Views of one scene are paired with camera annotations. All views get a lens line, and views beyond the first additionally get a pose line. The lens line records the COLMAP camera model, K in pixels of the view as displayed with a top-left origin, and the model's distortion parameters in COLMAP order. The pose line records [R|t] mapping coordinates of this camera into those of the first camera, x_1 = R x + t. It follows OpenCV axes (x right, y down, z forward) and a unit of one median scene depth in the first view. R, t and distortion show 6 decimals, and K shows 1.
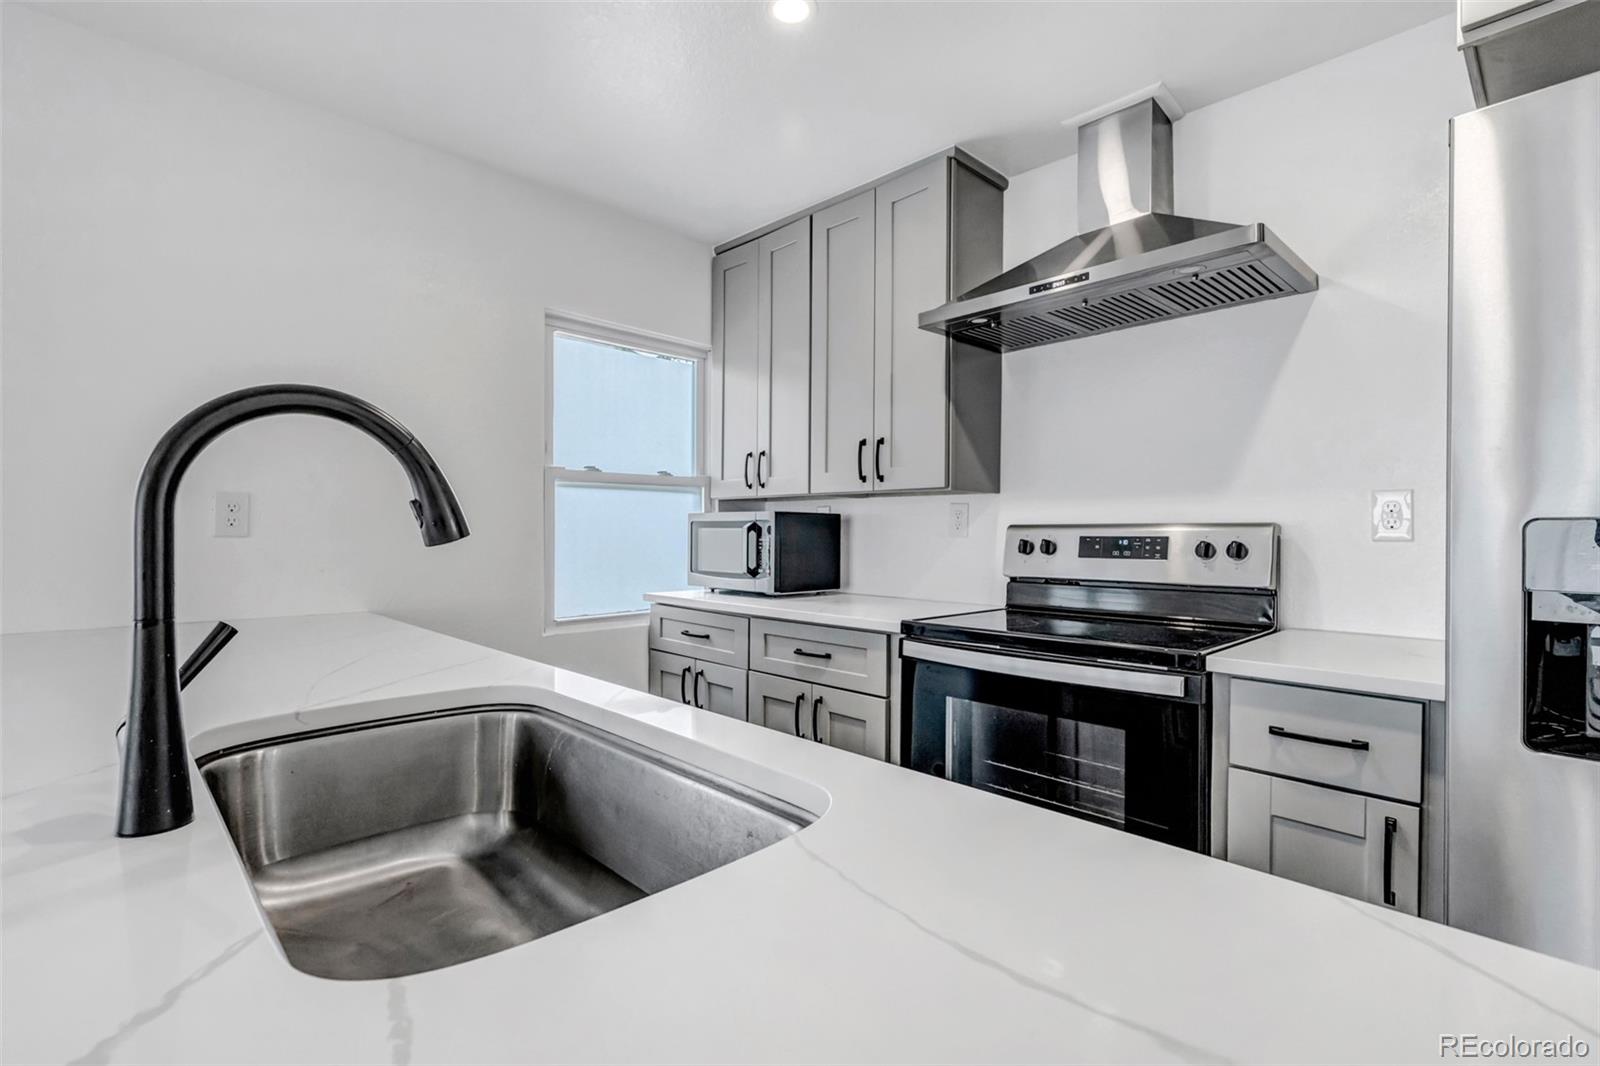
lens RADIAL K [[733.9, 0, 795.0], [0, 733.9, 534.3], [0, 0, 1]] dist [-0.001206, 0.000851]
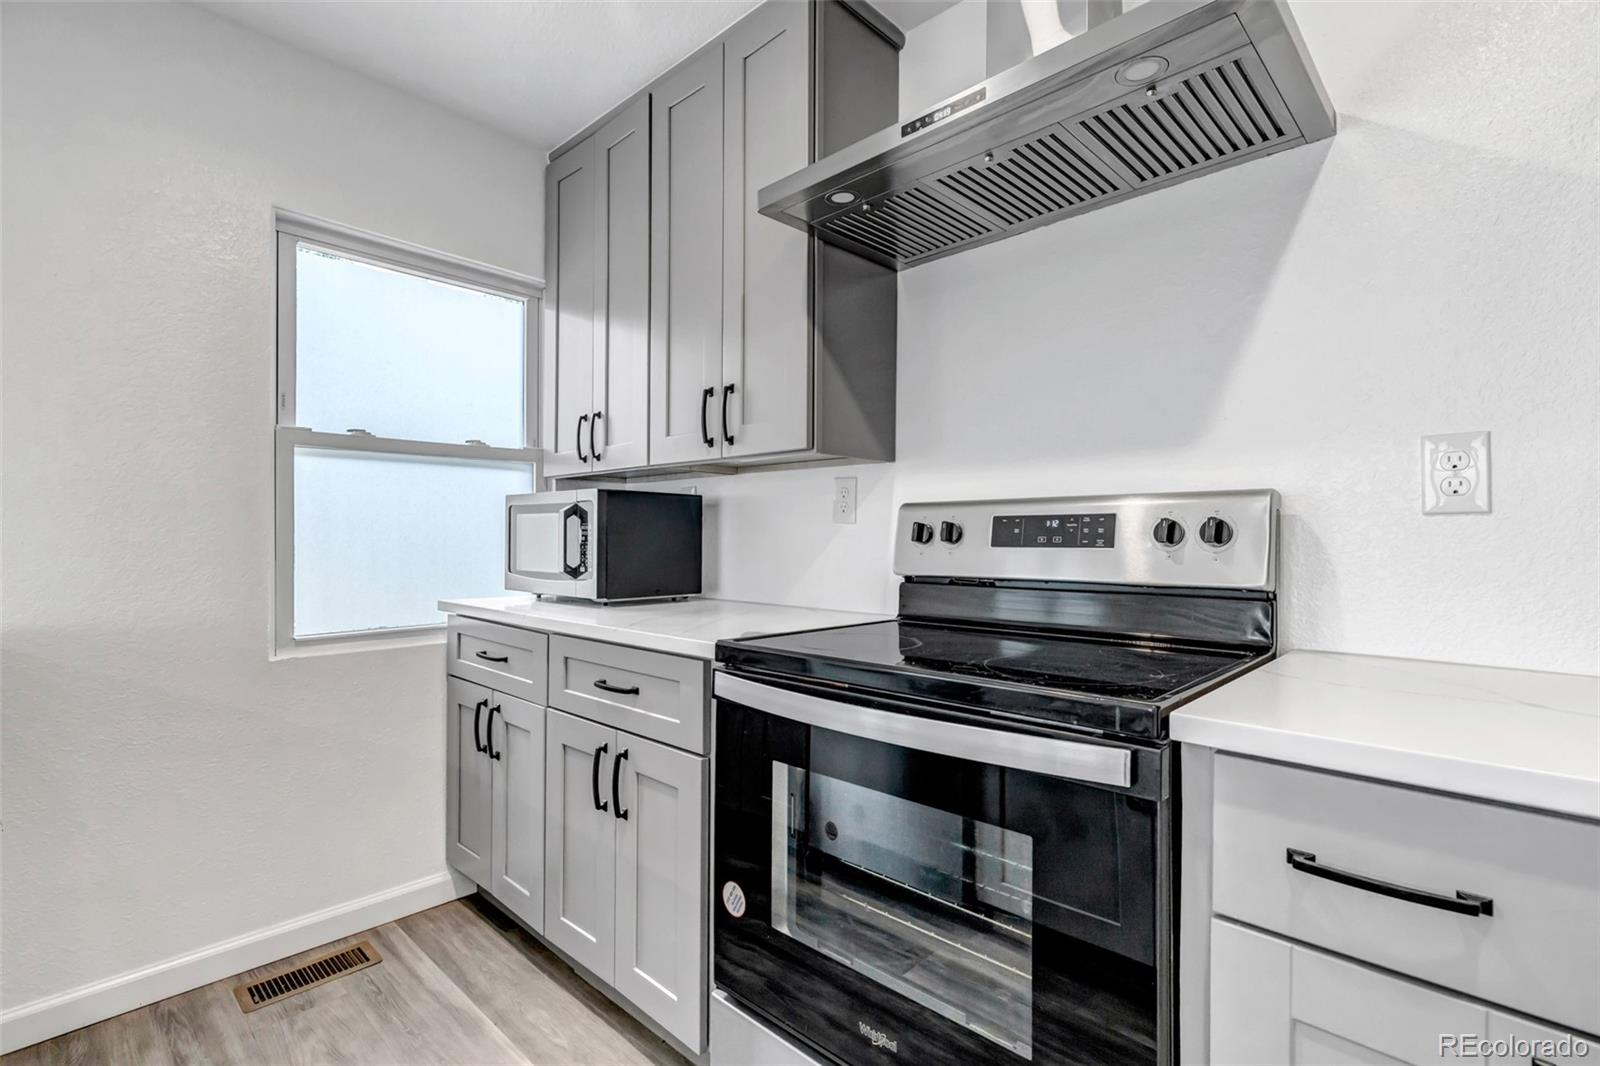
lens RADIAL K [[733.9, 0, 798.6], [0, 733.9, 535.1], [0, 0, 1]] dist [-0.001206, 0.000851]
pose [[0.999198, -0.000507, 0.040048, 0.168493], [0.000776, 0.999977, -0.006687, 0.024160], [-0.040043, 0.006713, 0.999175, 0.297942]]
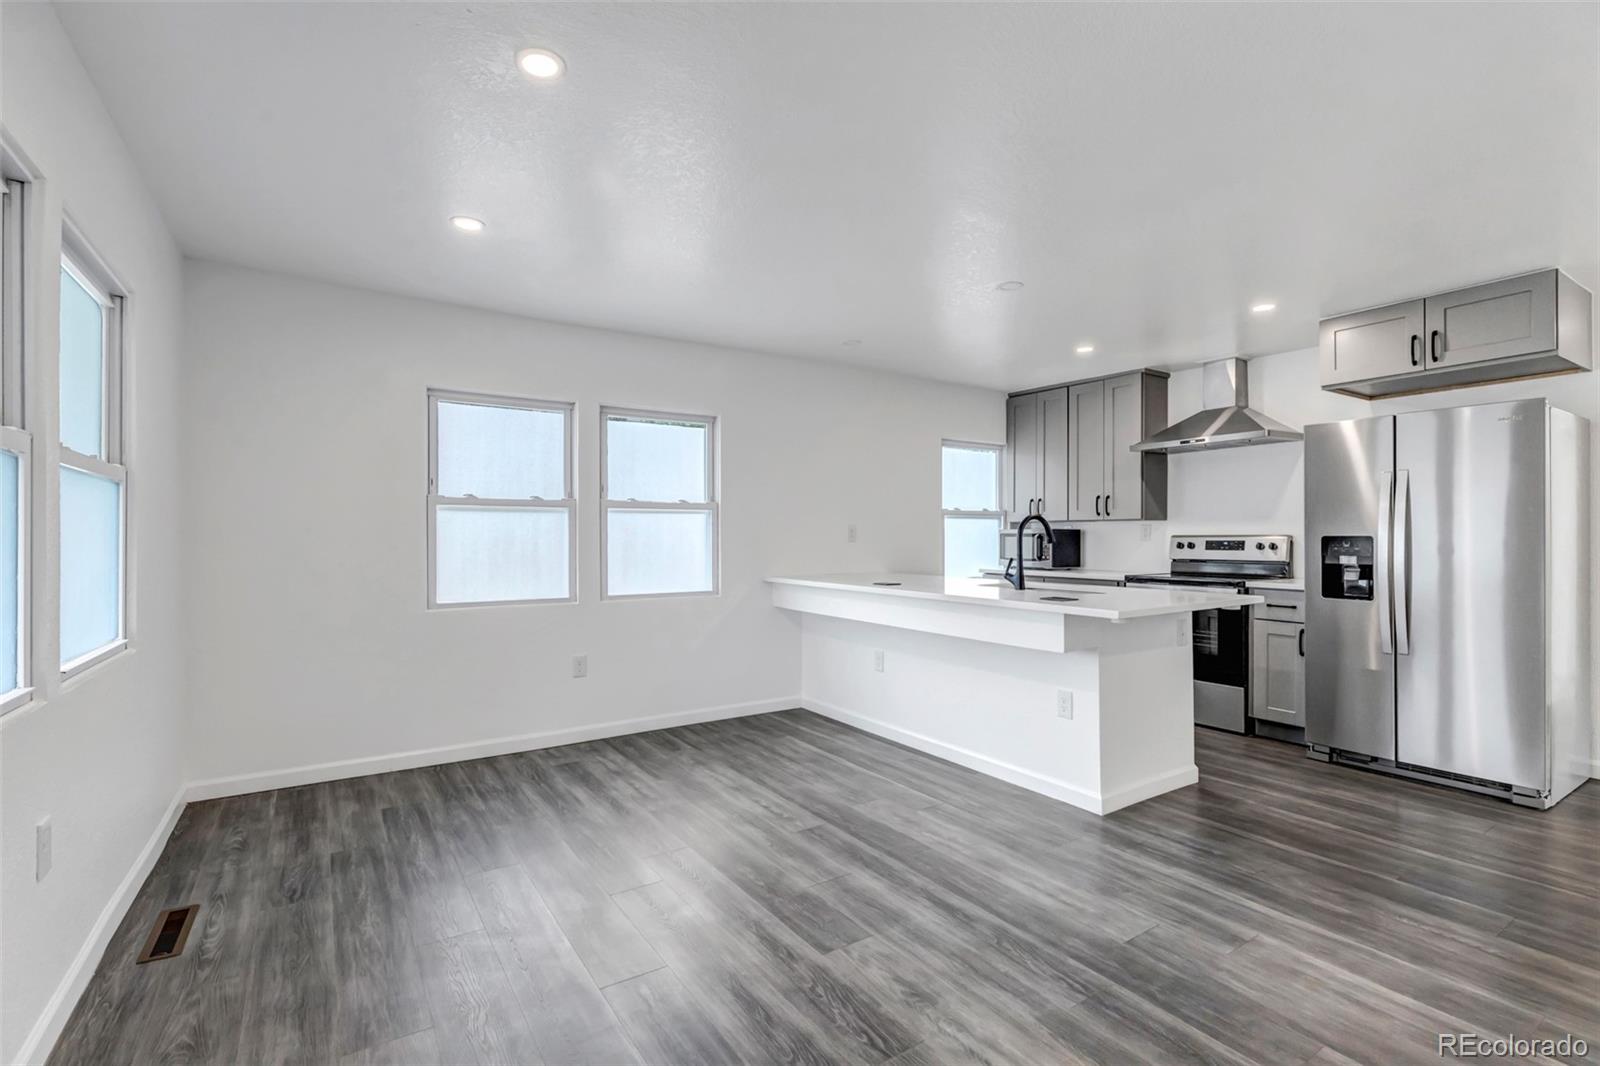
lens RADIAL K [[733.9, 0, 789.9], [0, 733.9, 533.7], [0, 0, 1]] dist [-0.001206, 0.000851]
pose [[0.981137, -0.005192, -0.193245, -0.417778], [0.003967, 0.999970, -0.006726, -0.008239], [0.193274, 0.005833, 0.981127, -1.415248]]
